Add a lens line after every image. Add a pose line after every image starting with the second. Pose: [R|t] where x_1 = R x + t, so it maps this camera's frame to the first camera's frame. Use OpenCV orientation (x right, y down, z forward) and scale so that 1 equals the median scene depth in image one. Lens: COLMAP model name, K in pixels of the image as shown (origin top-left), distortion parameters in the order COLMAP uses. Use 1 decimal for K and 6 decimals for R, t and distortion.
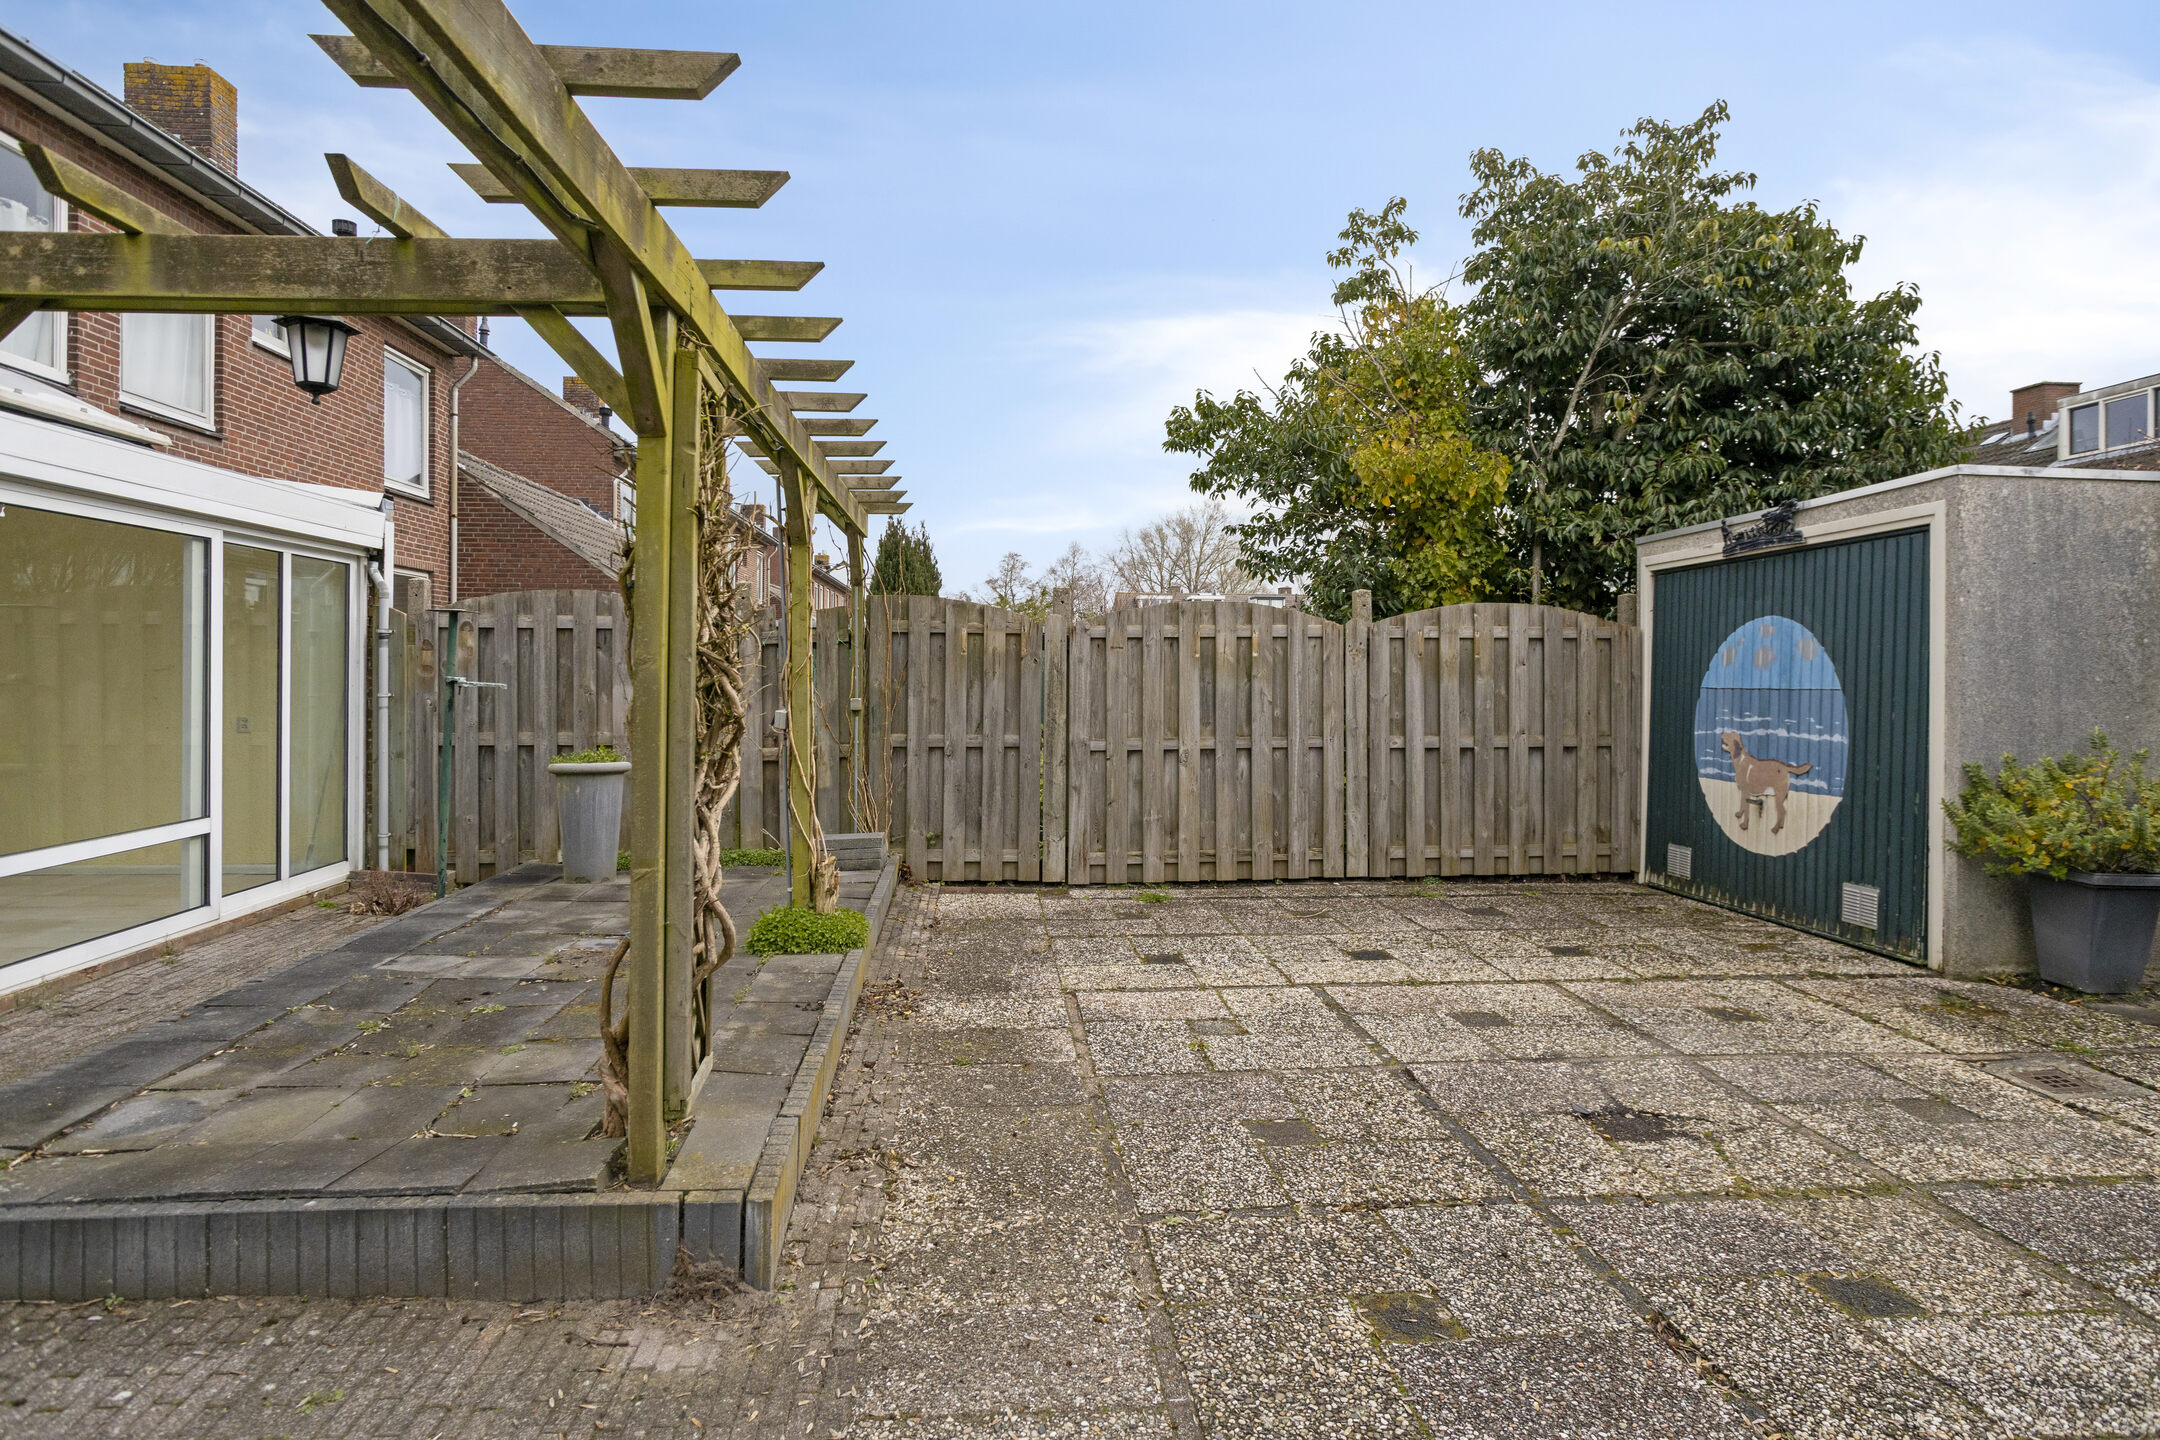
lens RADIAL K [[1236.4, 0, 1075.1], [0, 1236.4, 668.1], [0, 0, 1]] dist [-0.029498, 0.027237]
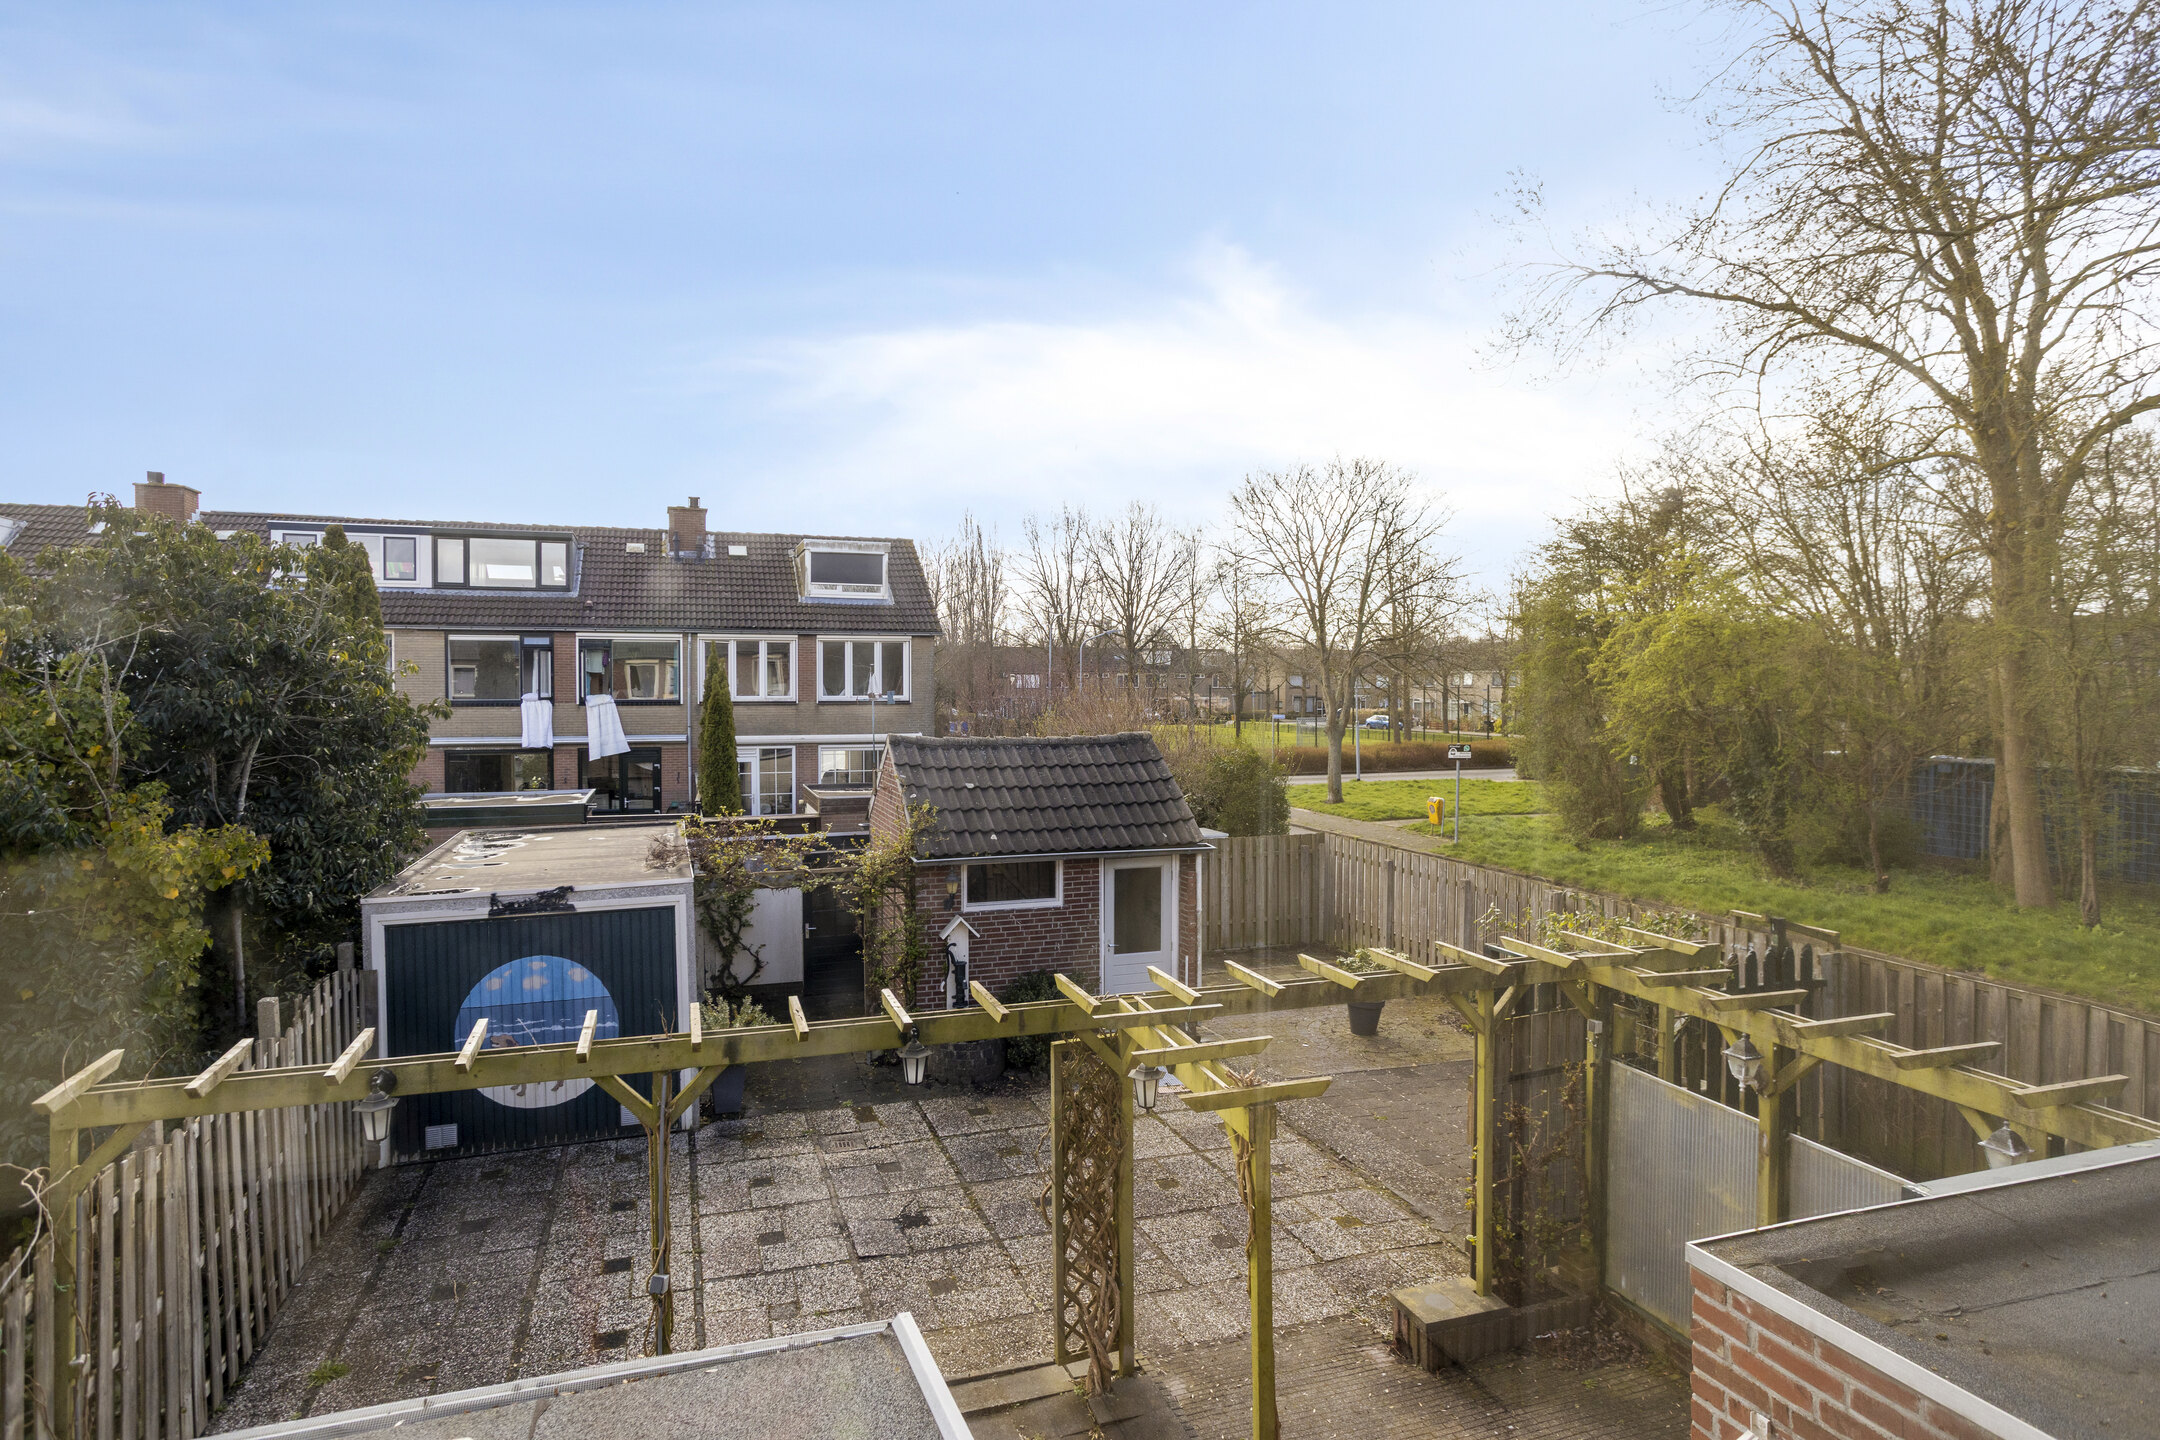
lens RADIAL K [[1185.4, 0, 1080.0], [0, 1185.4, 720.0], [0, 0, 1]] dist [-0.073464, 0.063180]
pose [[-0.256278, -0.024962, 0.966281, -1.083053], [-0.005061, 0.999687, 0.024483, -0.397007], [-0.966590, 0.001384, -0.256324, 0.738808]]
